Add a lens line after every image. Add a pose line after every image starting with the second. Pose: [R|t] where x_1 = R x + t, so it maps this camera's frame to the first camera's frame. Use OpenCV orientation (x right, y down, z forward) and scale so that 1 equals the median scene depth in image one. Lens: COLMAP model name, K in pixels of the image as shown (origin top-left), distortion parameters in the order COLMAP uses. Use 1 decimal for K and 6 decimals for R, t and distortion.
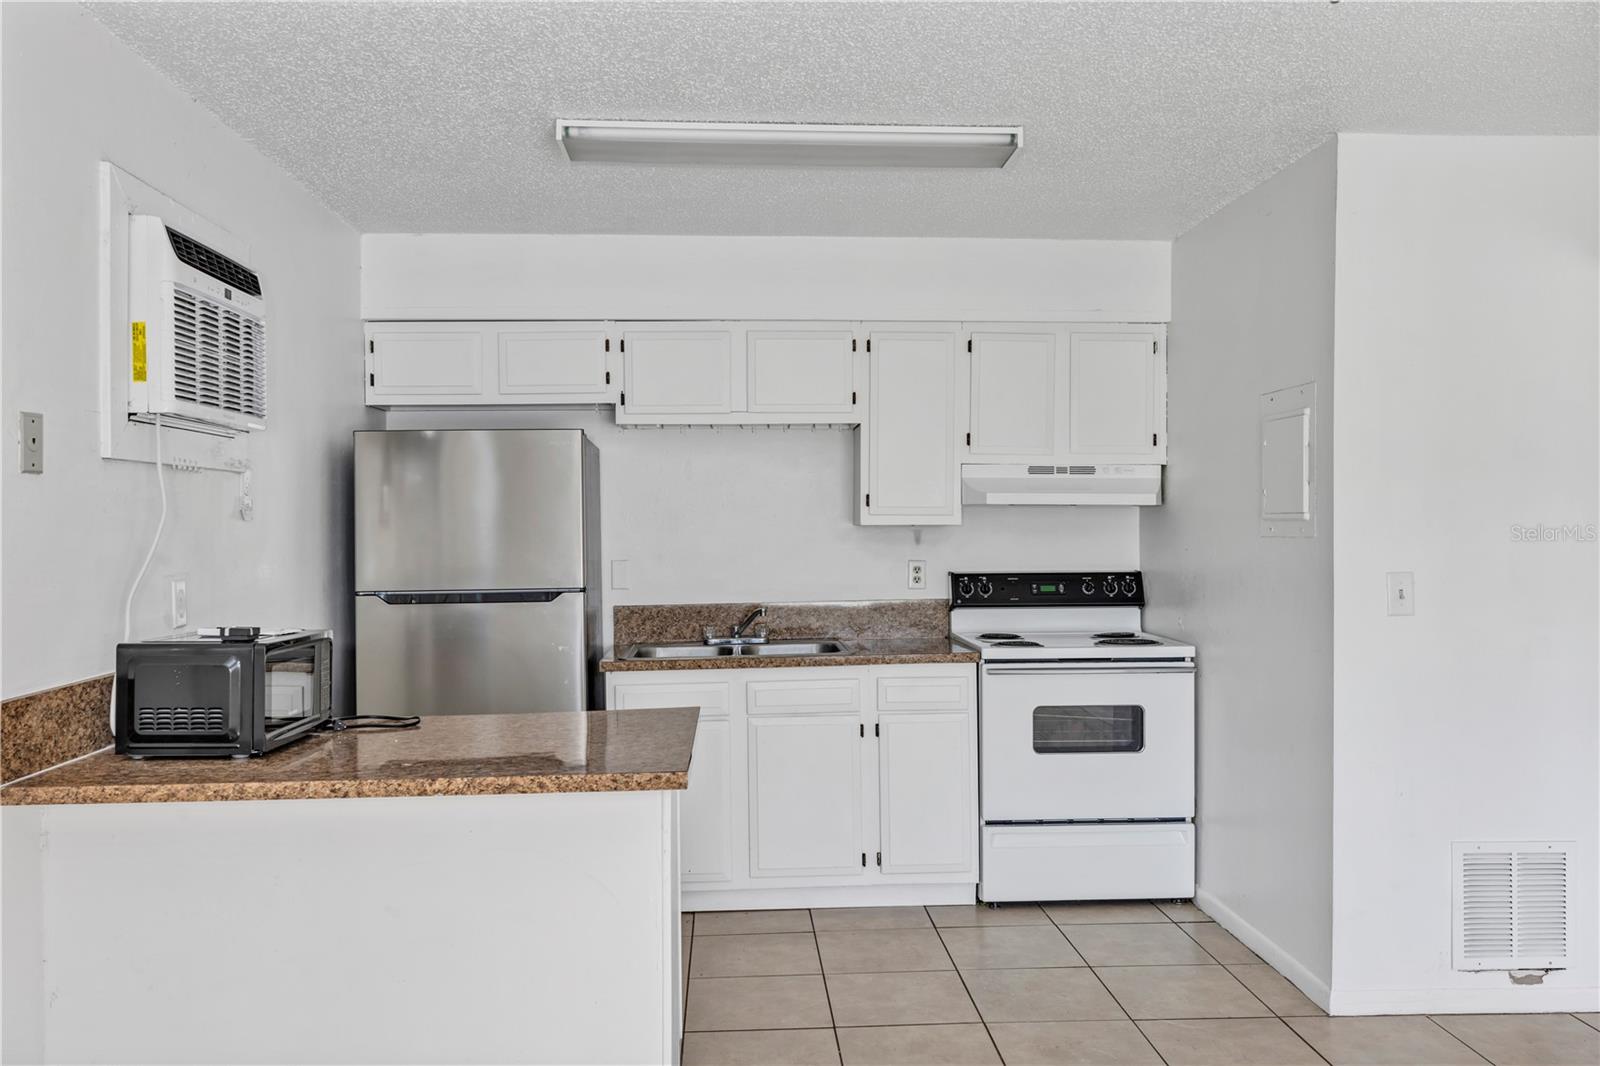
lens RADIAL K [[1274.8, 0, 790.7], [0, 1274.8, 527.4], [0, 0, 1]] dist [0.009948, 0.003450]
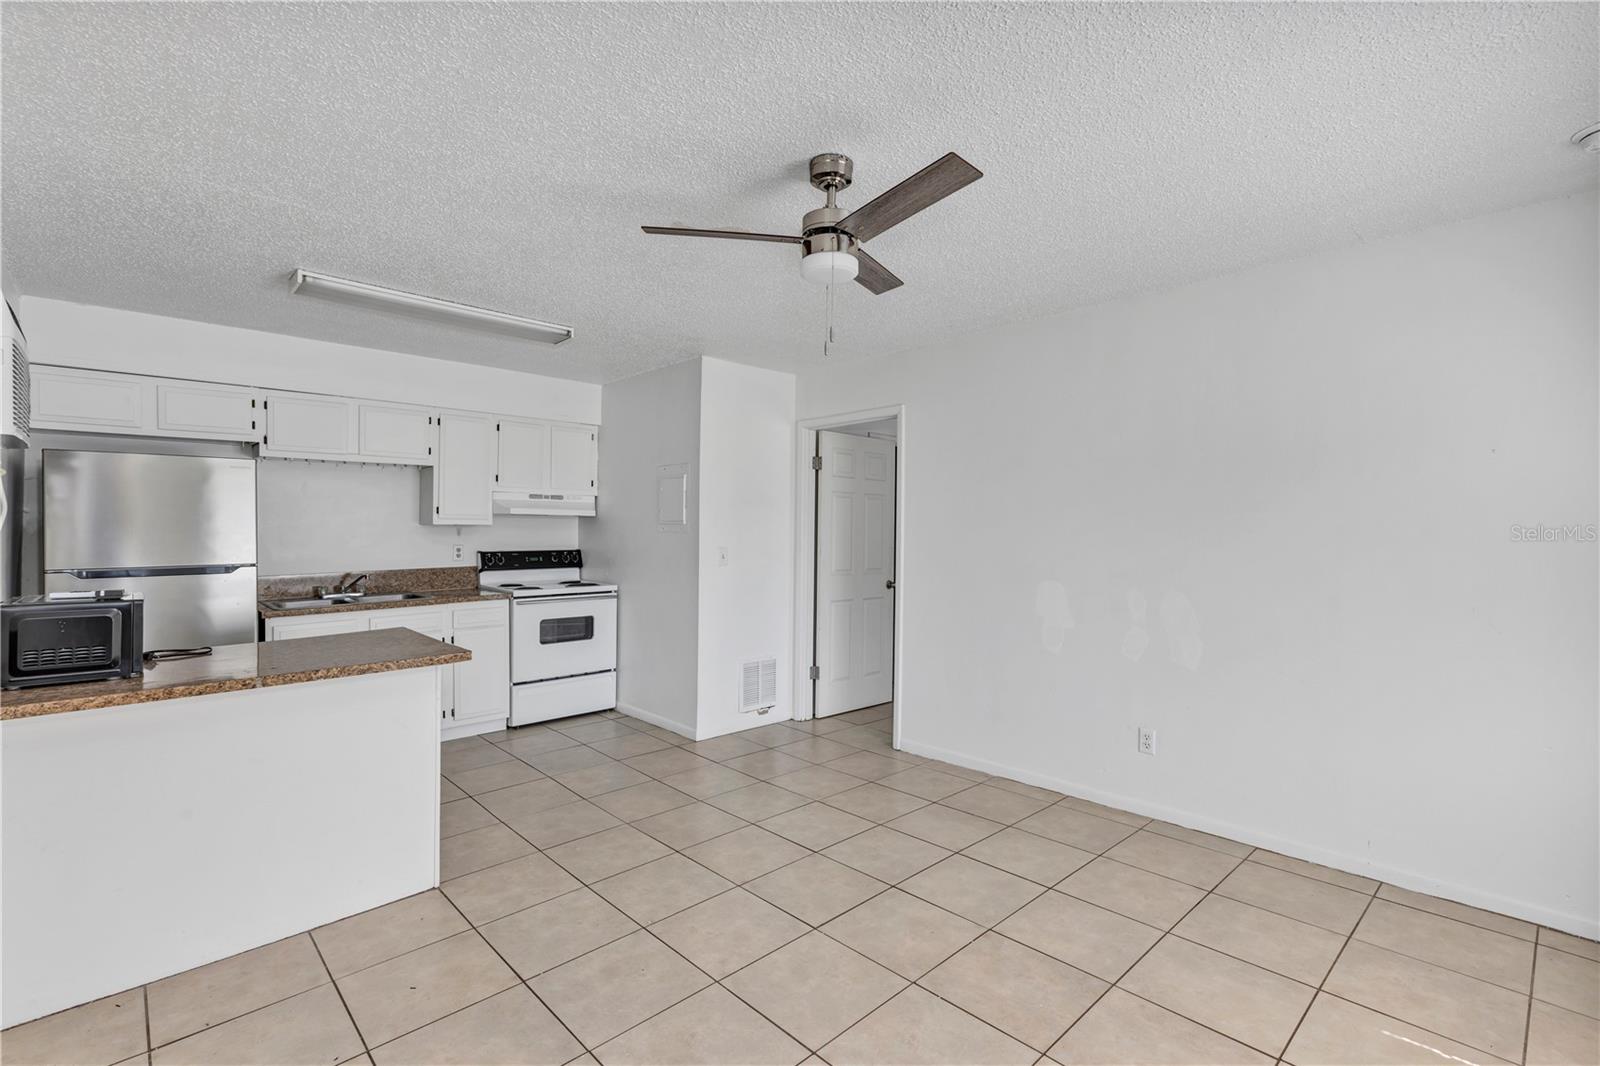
lens RADIAL K [[730.1, 0, 789.6], [0, 730.1, 531.5], [0, 0, 1]] dist [0.018968, 0.000012]
pose [[0.767070, 0.004871, 0.641545, -0.226923], [-0.007284, 0.999973, 0.001117, 0.003281], [-0.641522, -0.005530, 0.767085, -0.082660]]
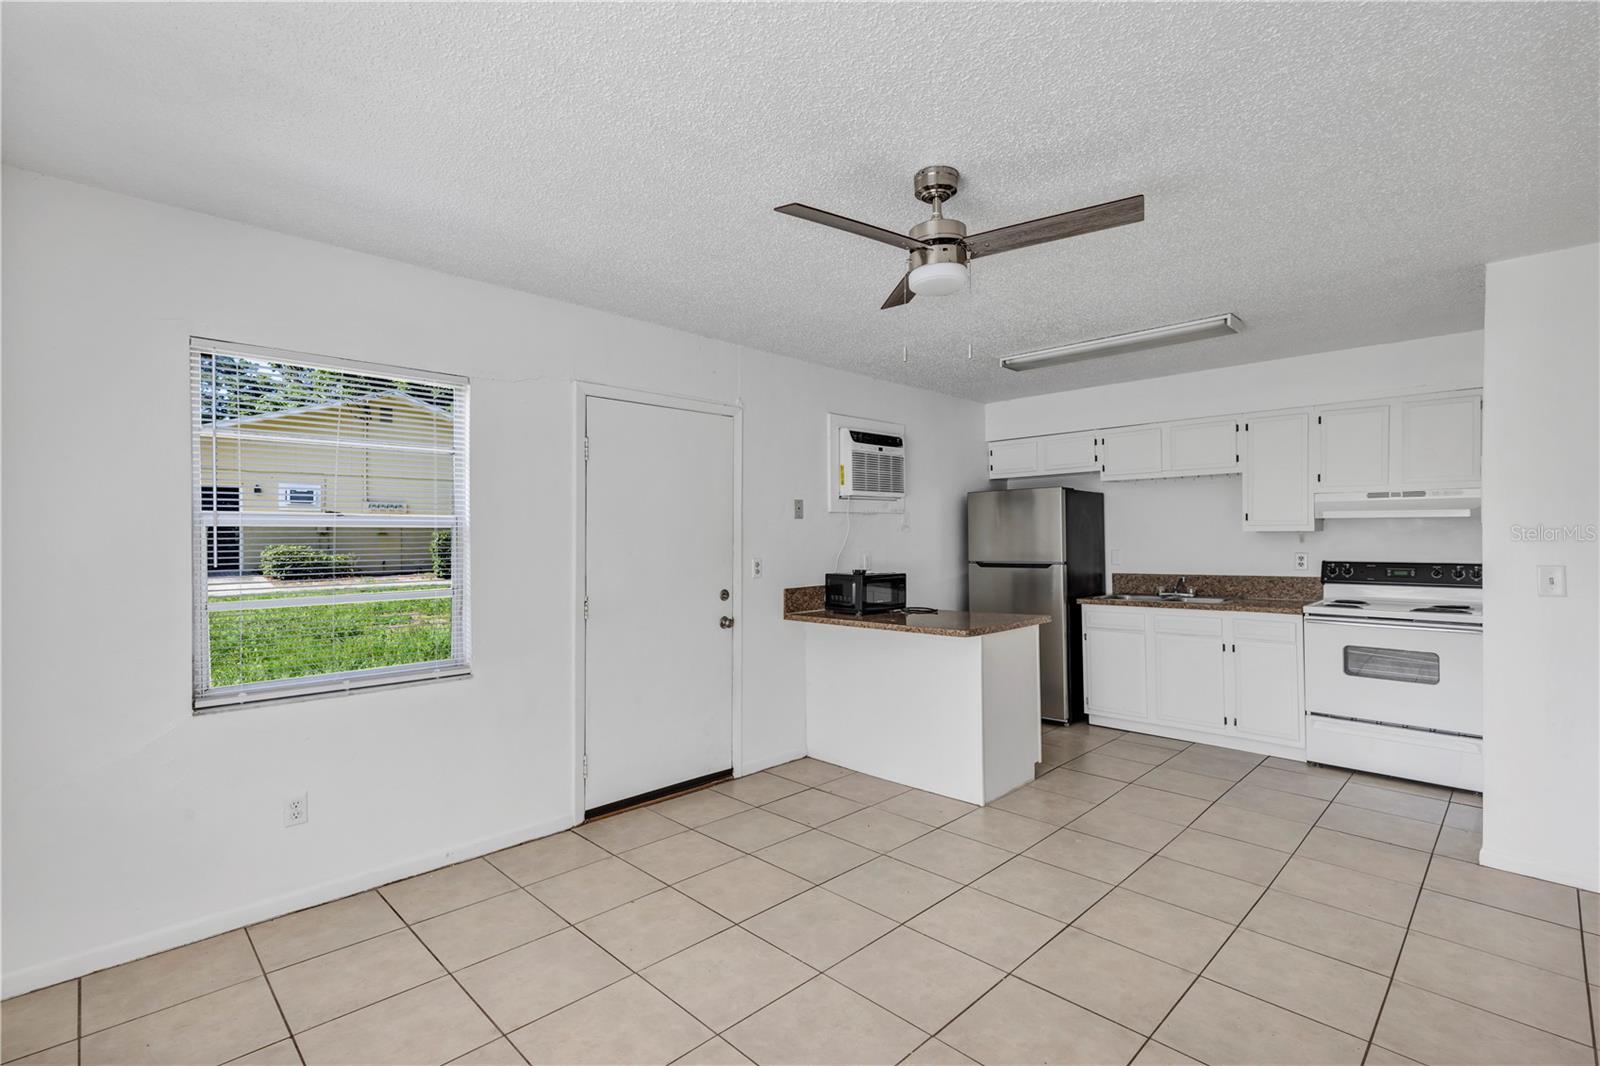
lens RADIAL K [[730.1, 0, 797.8], [0, 730.1, 534.6], [0, 0, 1]] dist [0.018968, 0.000012]
pose [[0.666274, -0.000325, -0.745707, 0.421590], [0.005639, 0.999974, 0.004603, -0.005759], [0.745686, -0.007272, 0.666258, -0.120947]]
